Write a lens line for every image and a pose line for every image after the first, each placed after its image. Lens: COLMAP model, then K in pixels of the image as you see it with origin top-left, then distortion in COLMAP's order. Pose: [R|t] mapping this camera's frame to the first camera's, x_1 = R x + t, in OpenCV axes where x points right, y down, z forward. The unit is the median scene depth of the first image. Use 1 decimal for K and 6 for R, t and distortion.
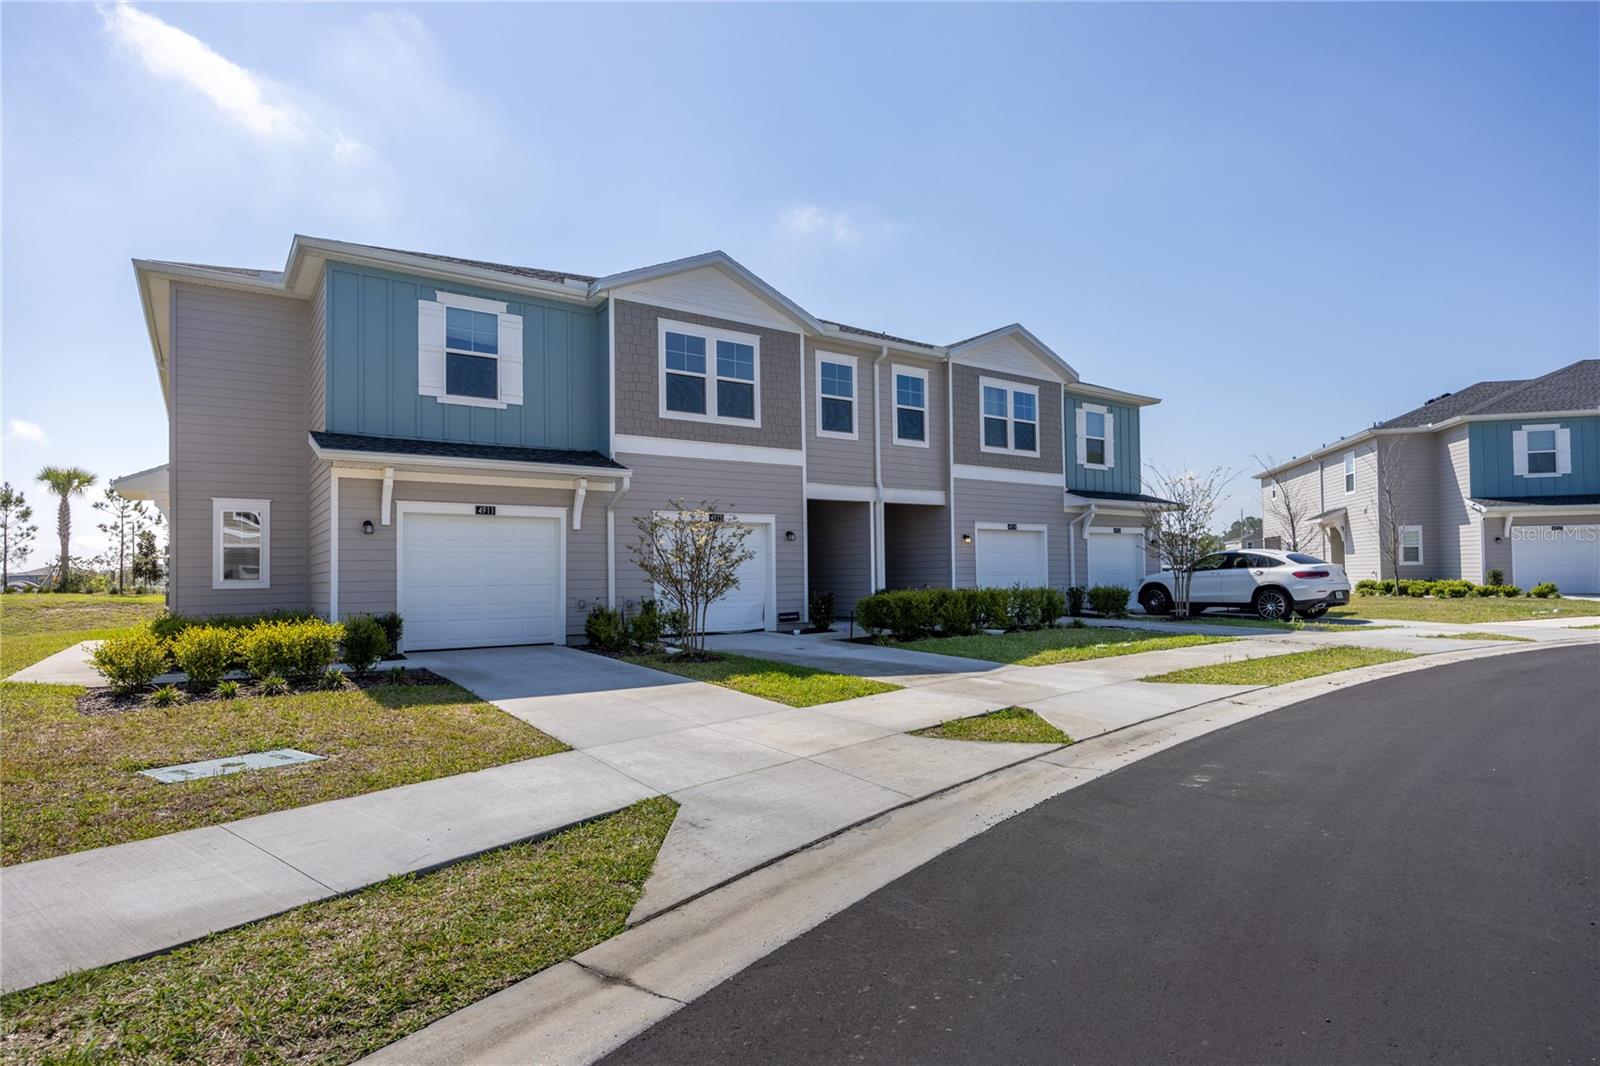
lens RADIAL K [[861.2, 0, 787.0], [0, 861.2, 545.2], [0, 0, 1]] dist [0.000155, 0.001788]
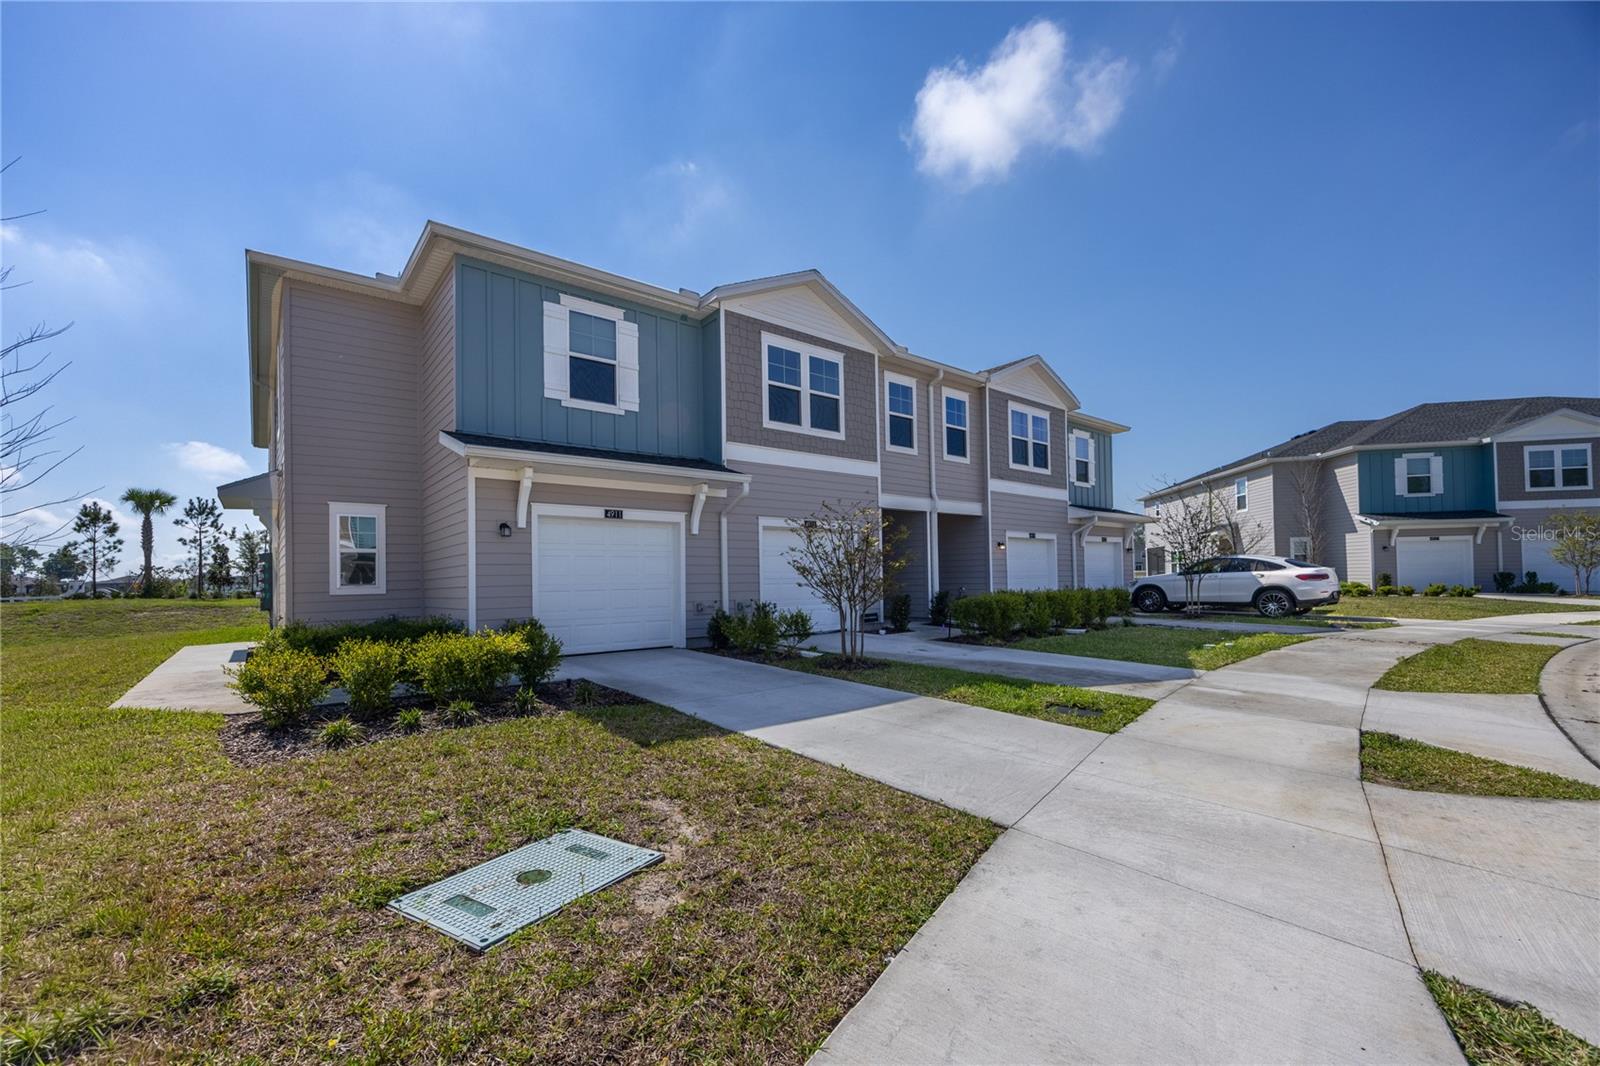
lens RADIAL K [[648.9, 0, 733.4], [0, 648.9, 559.6], [0, 0, 1]] dist [0.008692, -0.000146]
pose [[0.999096, -0.002795, 0.042427, -0.208789], [0.002705, 0.999994, 0.002190, 0.009119], [-0.042433, -0.002073, 0.999097, 0.210404]]
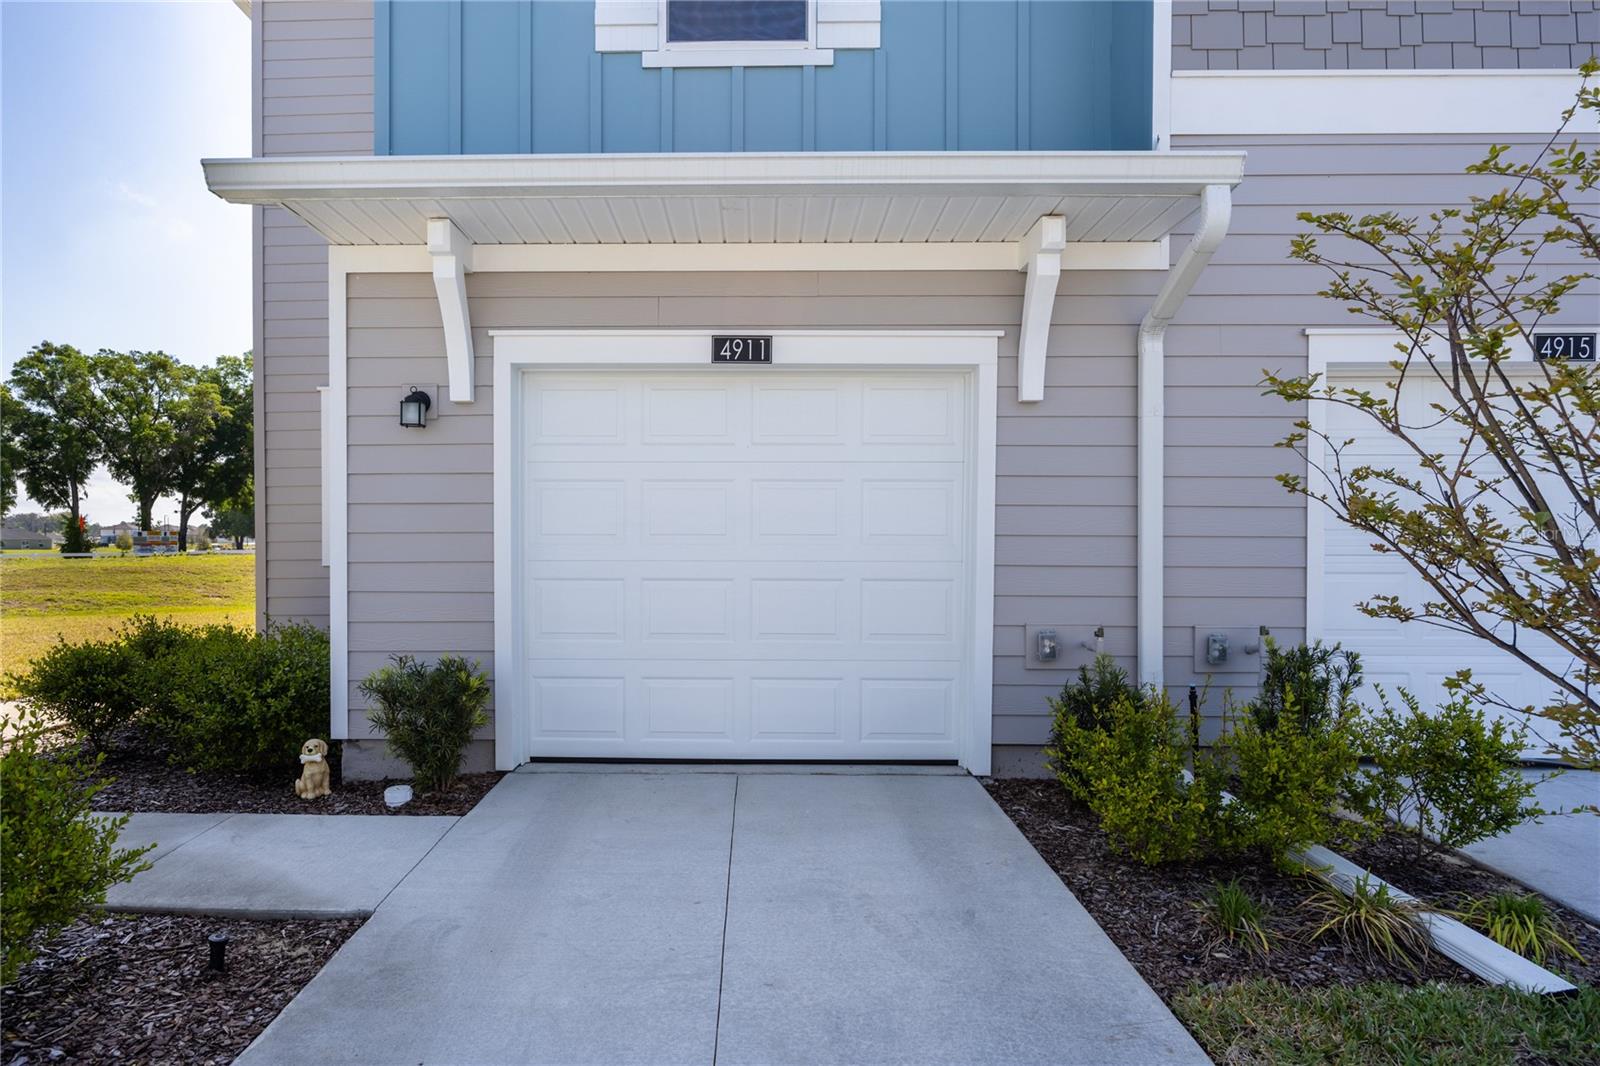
lens RADIAL K [[881.6, 0, 784.2], [0, 881.6, 543.2], [0, 0, 1]] dist [0.001891, 0.000641]
pose [[0.822354, 0.017334, -0.568712, -0.125022], [0.006470, 0.999186, 0.039810, 0.016742], [0.568940, -0.036417, 0.821573, 0.626800]]
